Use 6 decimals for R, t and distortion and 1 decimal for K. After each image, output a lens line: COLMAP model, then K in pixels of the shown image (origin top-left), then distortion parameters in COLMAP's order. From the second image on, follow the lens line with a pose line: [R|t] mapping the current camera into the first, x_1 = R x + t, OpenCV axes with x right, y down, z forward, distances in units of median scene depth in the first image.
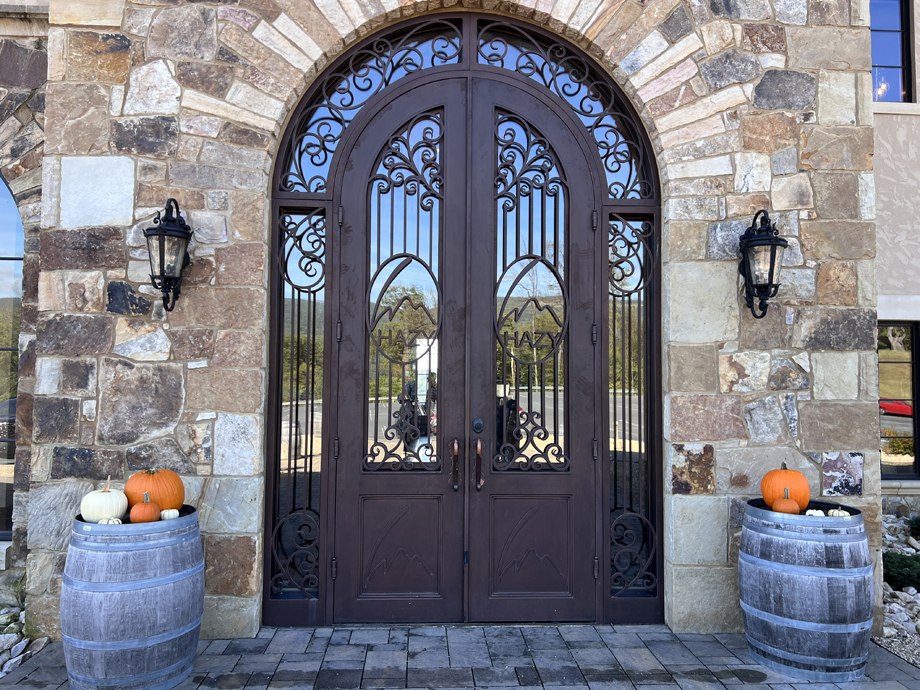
lens RADIAL K [[716.3, 0, 459.3], [0, 716.3, 343.3], [0, 0, 1]] dist [0.038480, -0.003056]
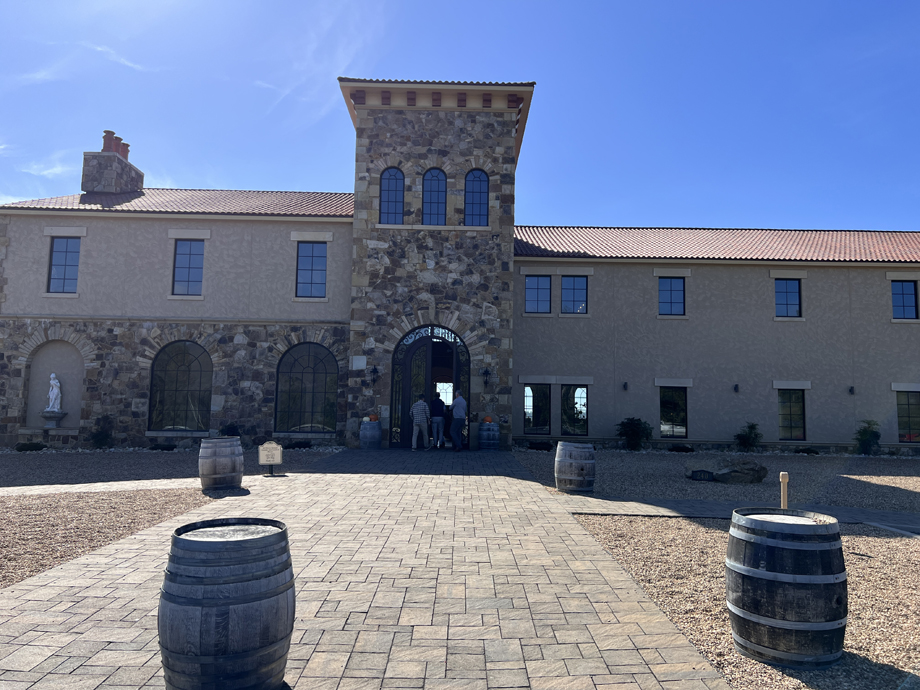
lens RADIAL K [[716.3, 0, 463.4], [0, 716.3, 343.1], [0, 0, 1]] dist [0.038480, -0.003056]
pose [[0.998986, 0.005045, -0.044728, 0.437591], [-0.007419, 0.998563, -0.053075, -0.074361], [0.044396, 0.053353, 0.997588, -3.777588]]
